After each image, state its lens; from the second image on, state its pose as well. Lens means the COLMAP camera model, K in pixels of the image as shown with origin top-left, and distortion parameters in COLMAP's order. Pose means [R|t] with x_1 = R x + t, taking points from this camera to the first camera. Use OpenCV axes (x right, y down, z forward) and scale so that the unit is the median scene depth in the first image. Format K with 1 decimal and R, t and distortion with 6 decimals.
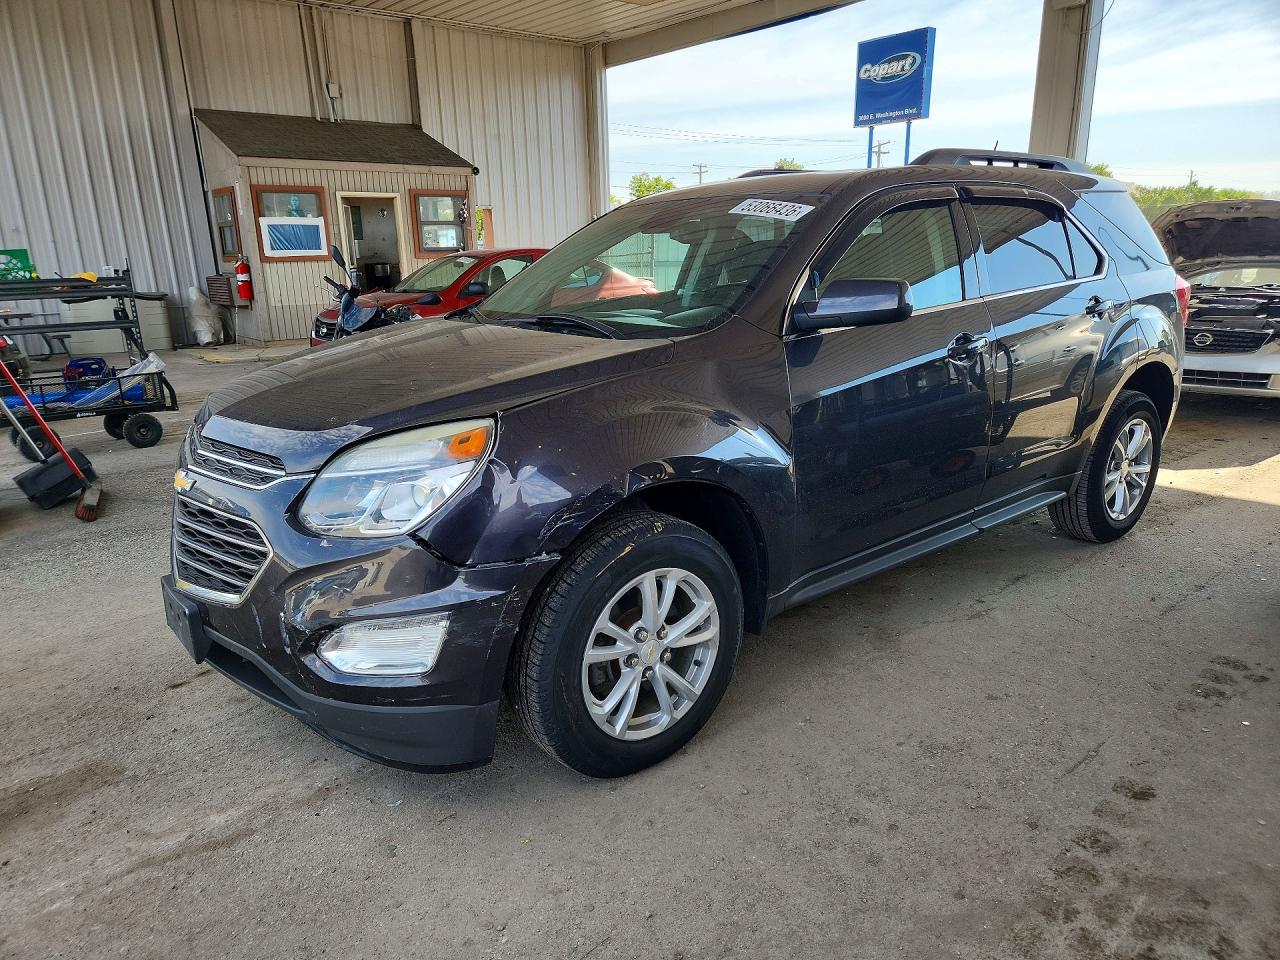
lens RADIAL K [[897.1, 0, 636.5], [0, 897.1, 481.5], [0, 0, 1]] dist [0.043628, -0.028933]
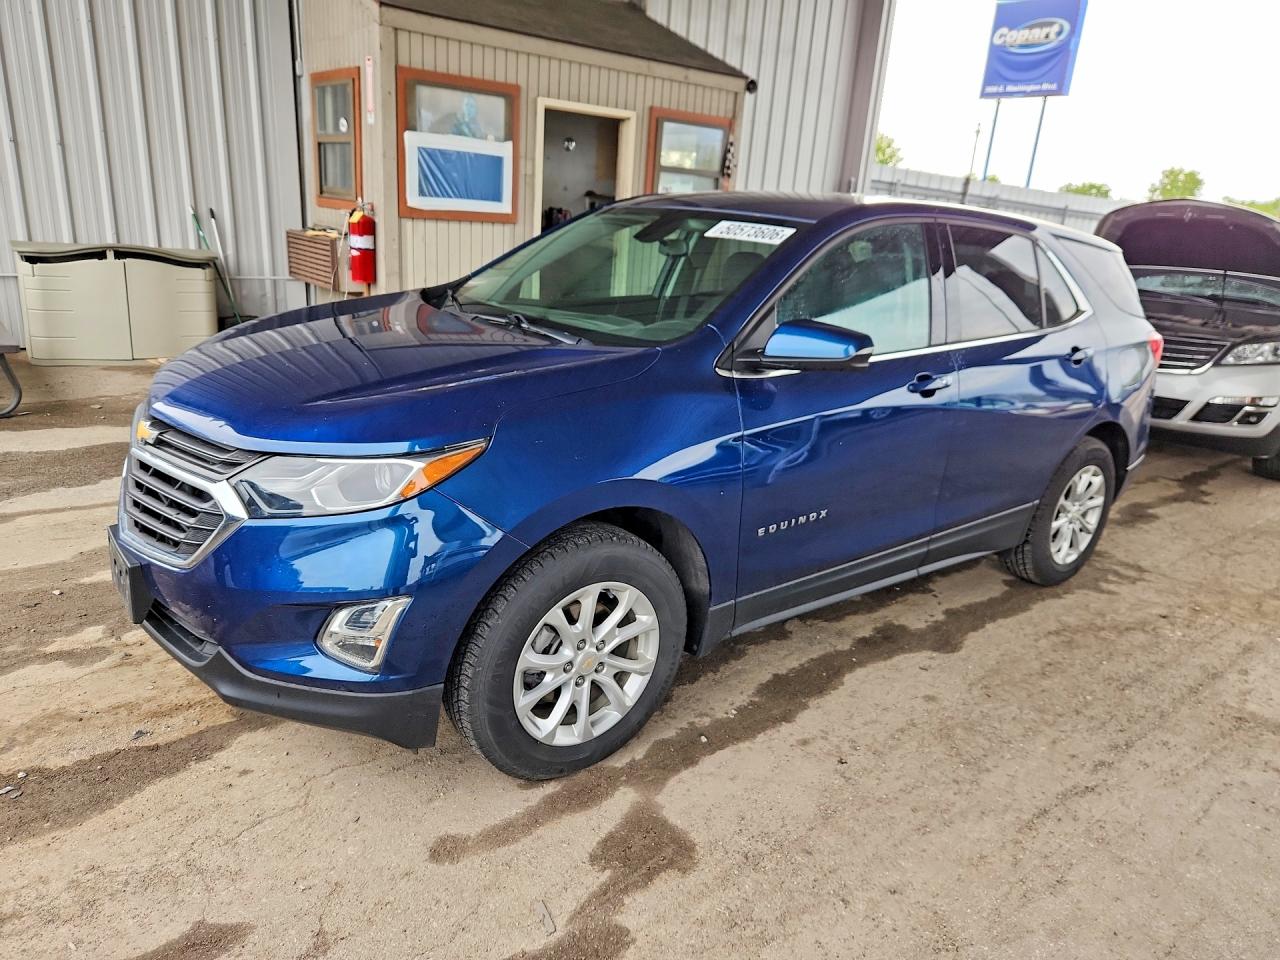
lens RADIAL K [[897.1, 0, 635.2], [0, 897.1, 478.7], [0, 0, 1]] dist [0.043628, -0.028933]
pose [[0.995454, 0.095183, -0.003534, -0.225986], [-0.094973, 0.994710, 0.039155, -0.107102], [0.007242, -0.038641, 0.999227, 0.403429]]
